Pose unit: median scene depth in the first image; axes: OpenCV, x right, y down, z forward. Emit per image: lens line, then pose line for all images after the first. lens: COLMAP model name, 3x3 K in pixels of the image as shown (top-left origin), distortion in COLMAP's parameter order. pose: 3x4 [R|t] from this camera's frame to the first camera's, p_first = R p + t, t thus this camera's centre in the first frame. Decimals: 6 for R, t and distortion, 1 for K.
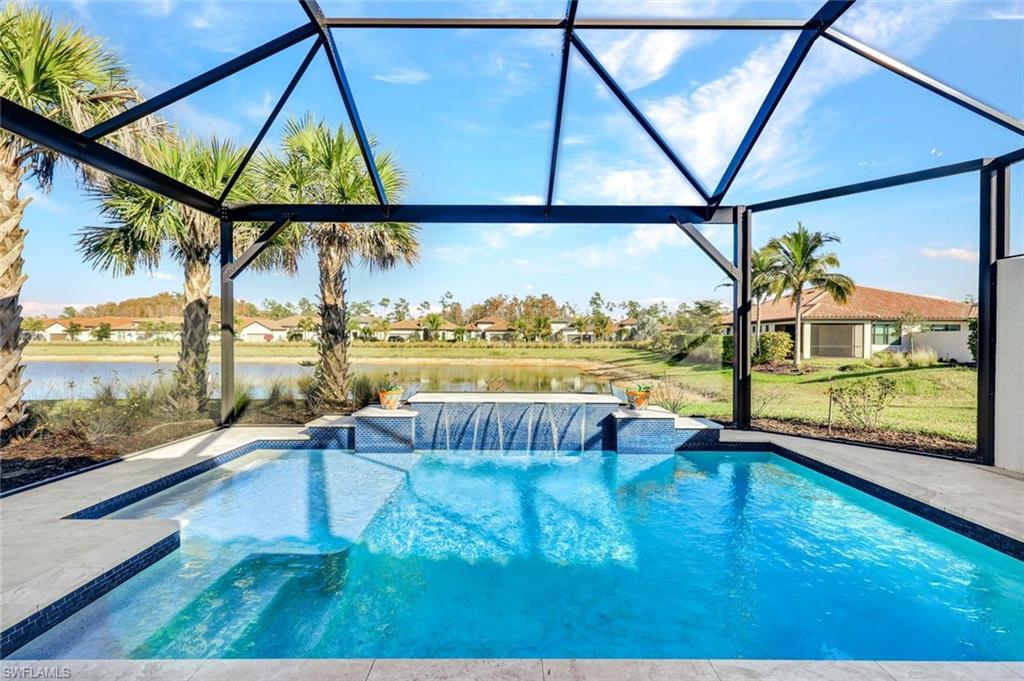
lens RADIAL K [[434.0, 0, 512.8], [0, 434.0, 339.6], [0, 0, 1]] dist [0.007169, -0.000859]
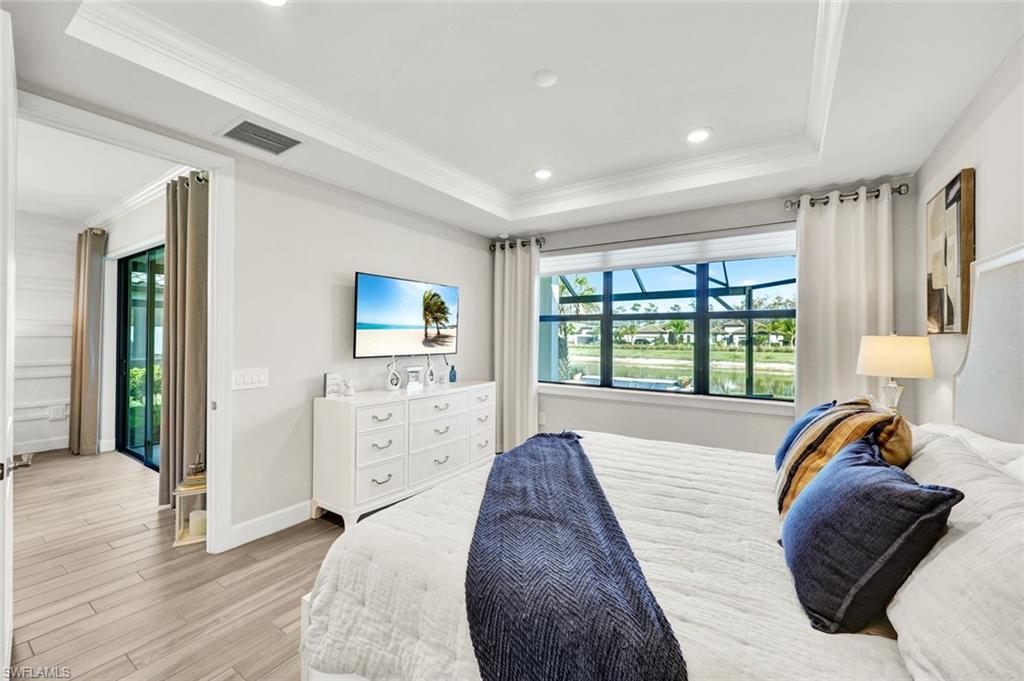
lens RADIAL K [[410.9, 0, 507.0], [0, 410.9, 338.9], [0, 0, 1]] dist [-0.002095, 0.000185]
pose [[0.824530, -0.000109, -0.565818, 0.085283], [-0.002205, 0.999992, -0.003406, -0.008360], [0.565814, 0.004056, 0.824523, -0.135790]]
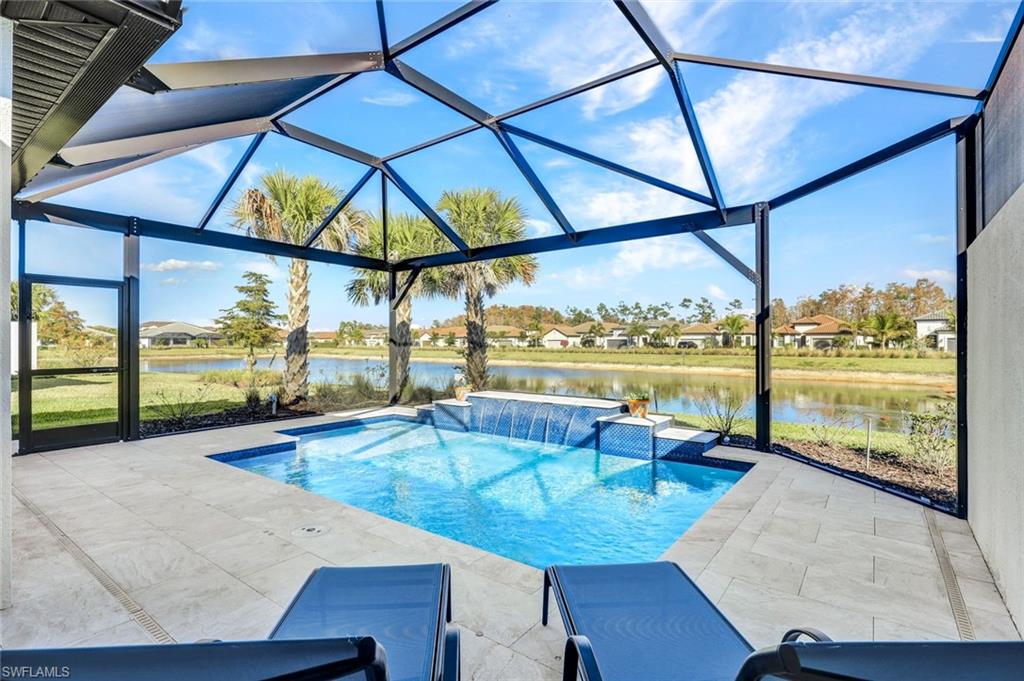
lens RADIAL K [[487.8, 0, 509.3], [0, 487.8, 342.7], [0, 0, 1]] dist [-0.001096, -0.000071]
pose [[0.793845, -0.003820, -0.608109, 0.092022], [0.000680, 0.999985, -0.005394, -0.001553], [0.608120, 0.003869, 0.793835, -0.015089]]
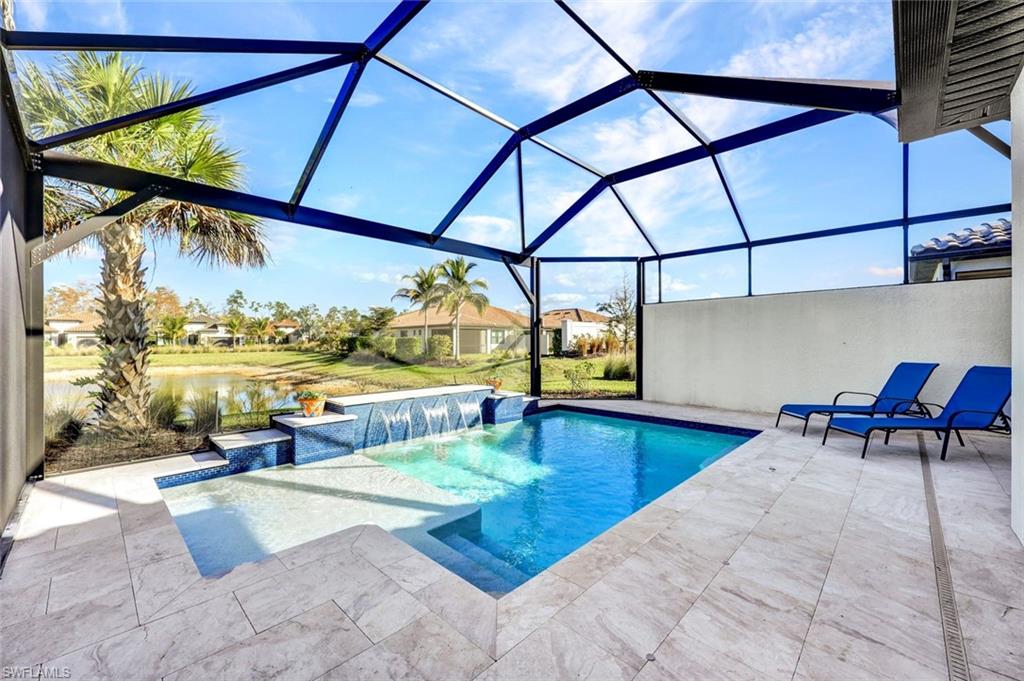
lens RADIAL K [[410.9, 0, 509.7], [0, 410.9, 340.8], [0, 0, 1]] dist [-0.002095, 0.000185]
pose [[0.697993, -0.007528, 0.716065, -0.076057], [0.008559, 0.999961, 0.002169, -0.001094], [-0.716054, 0.004615, 0.698030, 0.004576]]
